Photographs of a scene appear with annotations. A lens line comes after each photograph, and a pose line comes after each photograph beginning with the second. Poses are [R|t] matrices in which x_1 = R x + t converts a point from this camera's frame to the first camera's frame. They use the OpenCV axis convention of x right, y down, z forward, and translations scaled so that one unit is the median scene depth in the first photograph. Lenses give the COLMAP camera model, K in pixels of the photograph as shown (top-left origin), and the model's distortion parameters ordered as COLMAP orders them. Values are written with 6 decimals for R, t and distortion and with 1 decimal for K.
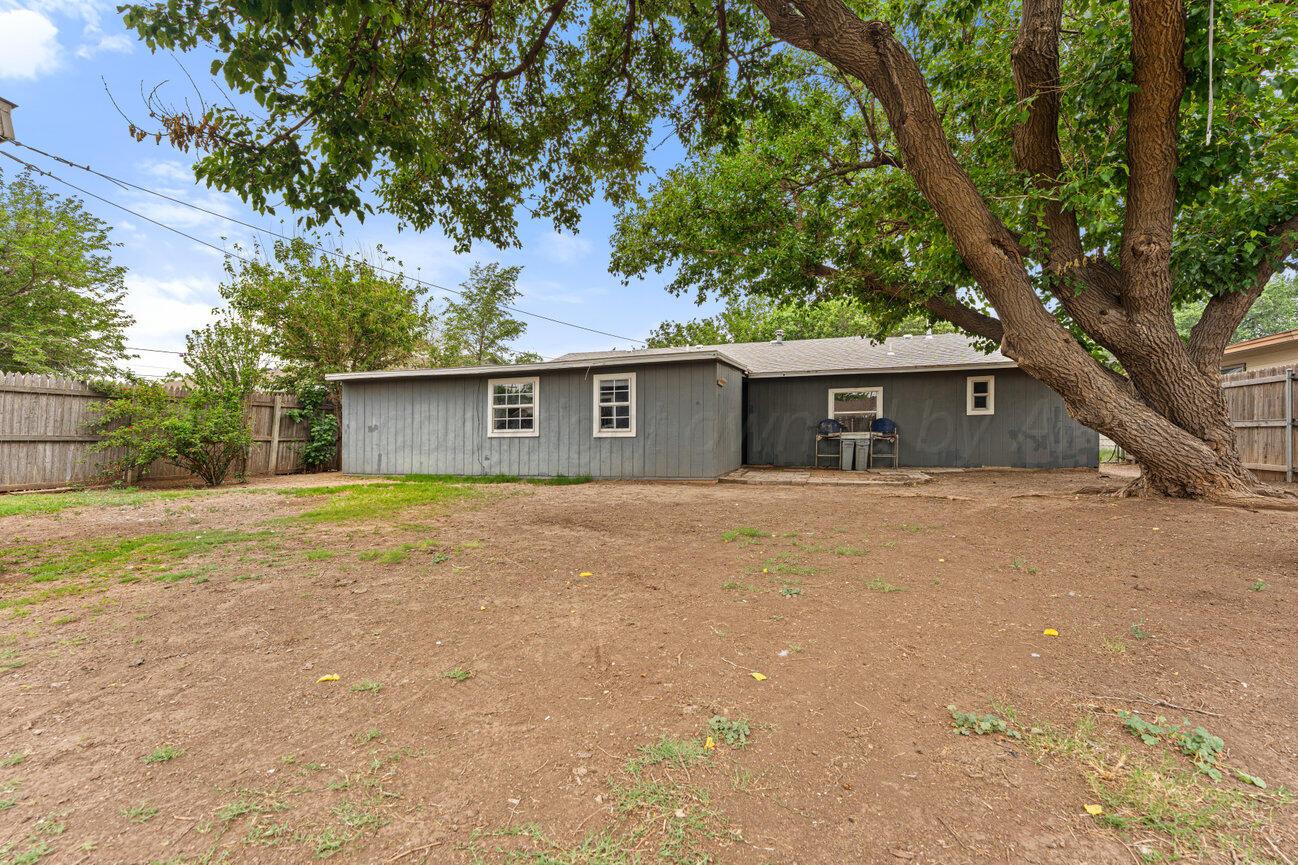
lens RADIAL K [[540.5, 0, 650.6], [0, 540.5, 436.5], [0, 0, 1]] dist [0.001044, 0.000560]
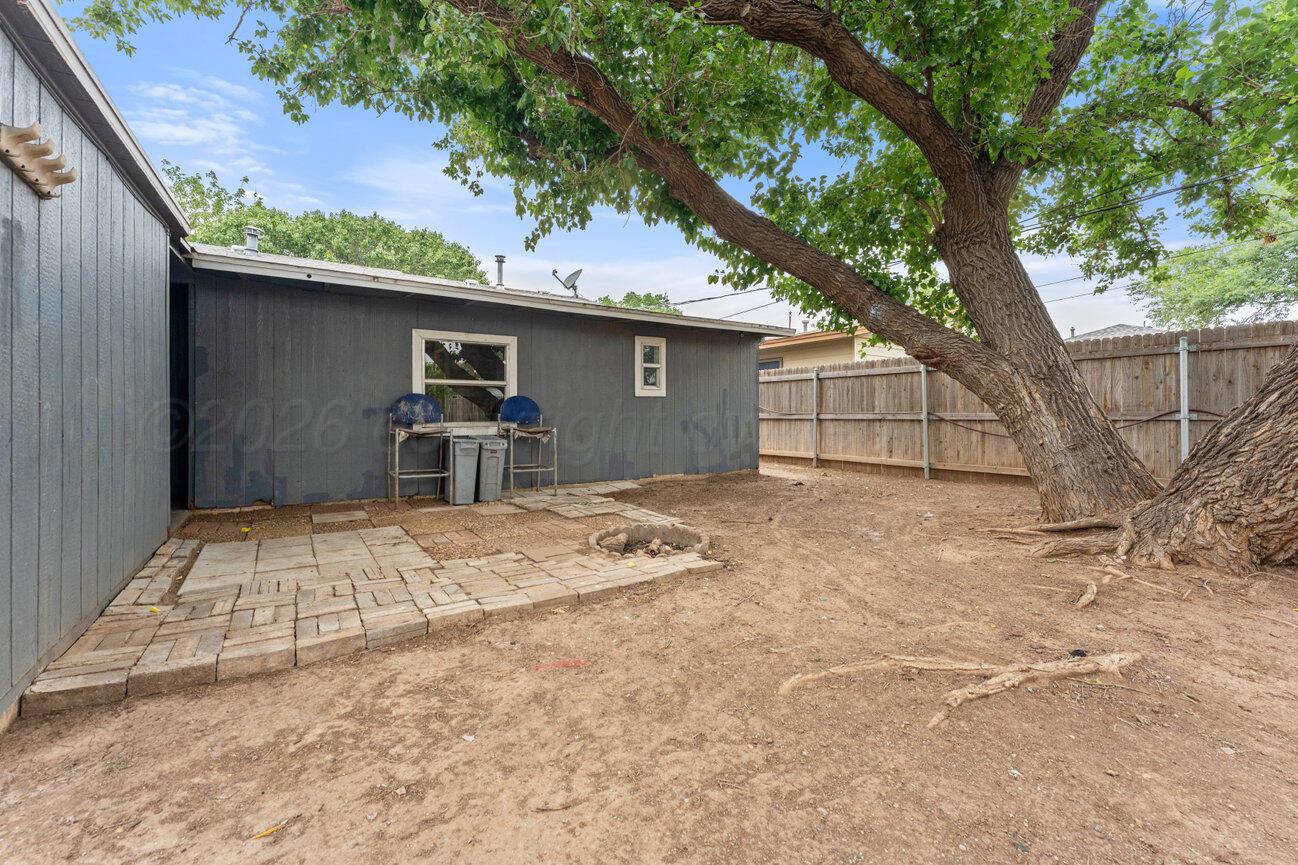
lens RADIAL K [[540.5, 0, 643.6], [0, 540.5, 420.8], [0, 0, 1]] dist [0.001044, 0.000560]
pose [[0.606482, -0.001153, 0.795096, 0.097433], [-0.009663, 0.999914, 0.008820, -0.017964], [-0.795038, -0.013032, 0.606419, 0.677817]]
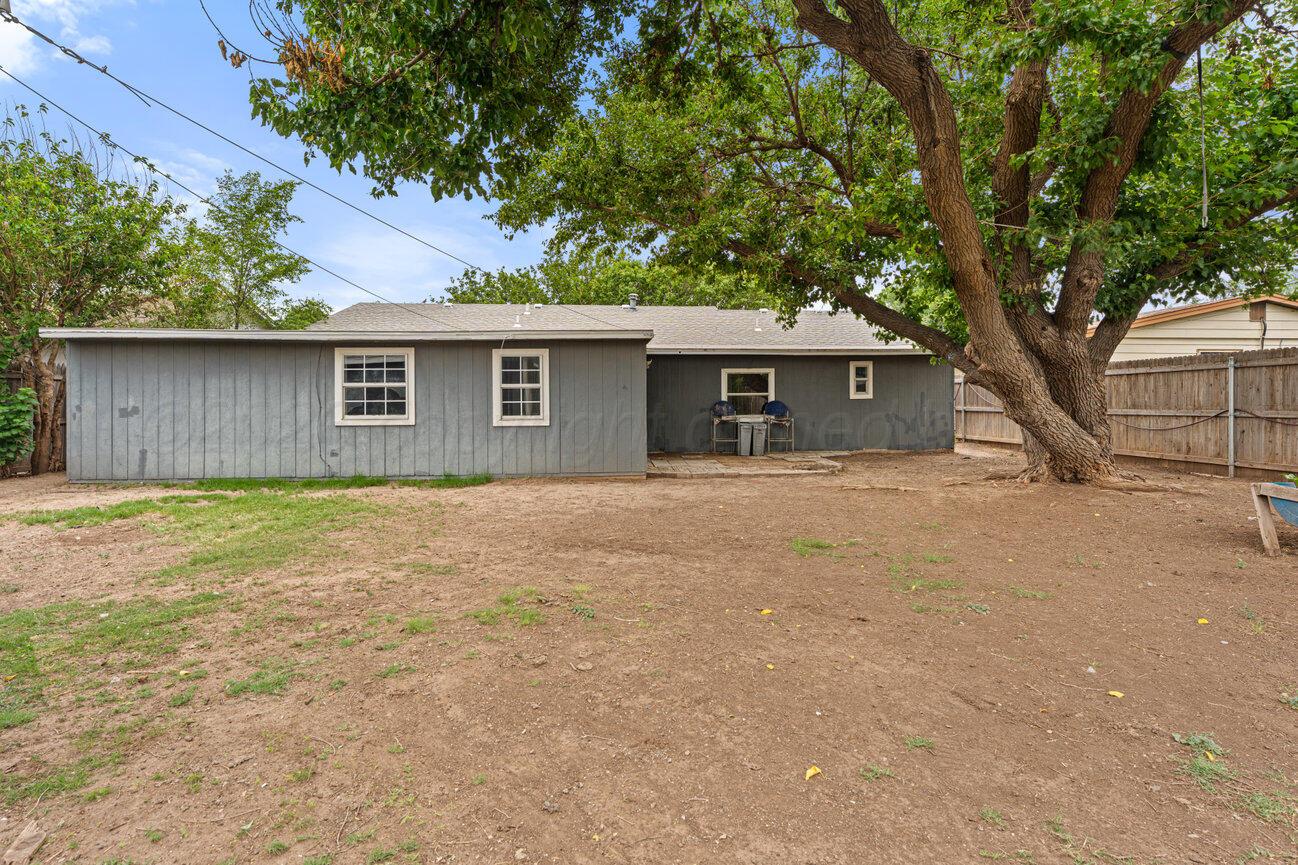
lens RADIAL K [[645.6, 0, 639.6], [0, 645.6, 397.8], [0, 0, 1]] dist [0.000269, 0.001283]
pose [[0.928398, 0.006314, 0.371534, -0.262753], [-0.004751, 0.999976, -0.005120, -0.037341], [-0.371557, 0.002989, 0.928405, 0.018792]]
